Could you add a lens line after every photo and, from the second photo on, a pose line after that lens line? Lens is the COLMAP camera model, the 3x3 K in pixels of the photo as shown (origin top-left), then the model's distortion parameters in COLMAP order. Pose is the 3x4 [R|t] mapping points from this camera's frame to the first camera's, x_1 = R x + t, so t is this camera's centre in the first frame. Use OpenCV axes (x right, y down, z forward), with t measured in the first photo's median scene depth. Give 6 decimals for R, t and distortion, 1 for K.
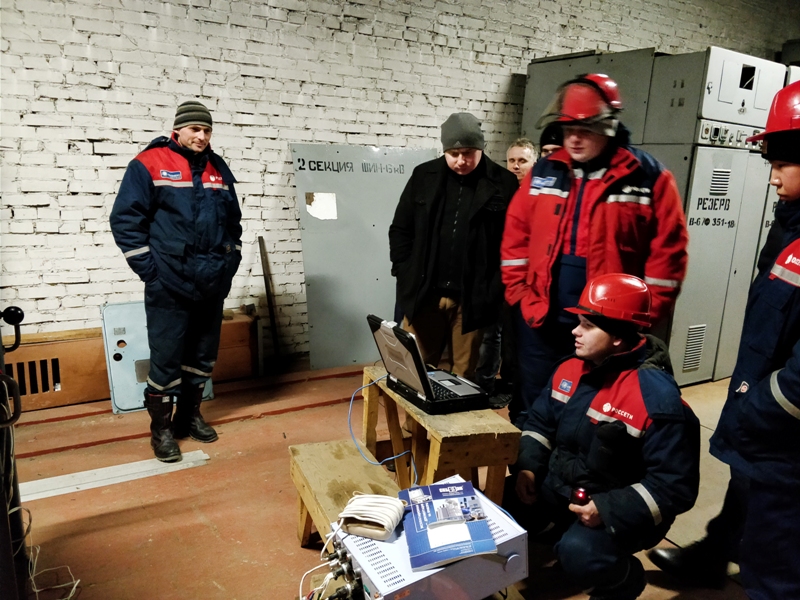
lens RADIAL K [[643.9, 0, 400.0], [0, 643.9, 300.0], [0, 0, 1]] dist [0.064437, -0.094927]
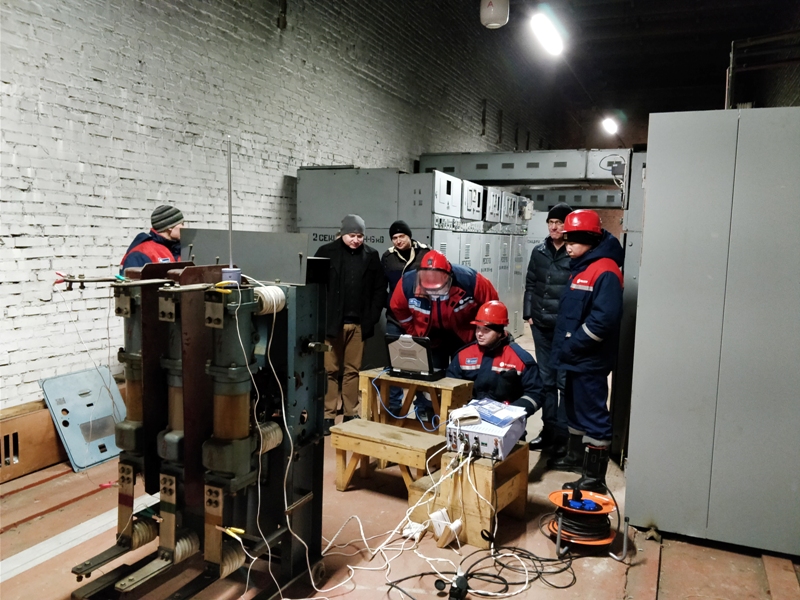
lens RADIAL K [[643.9, 0, 400.0], [0, 643.9, 300.0], [0, 0, 1]] dist [0.064437, -0.094927]
pose [[0.824196, -0.080403, 0.560568, -0.530627], [0.137297, 0.988708, -0.060055, 0.021446], [-0.549409, 0.126461, 0.825928, -0.259117]]
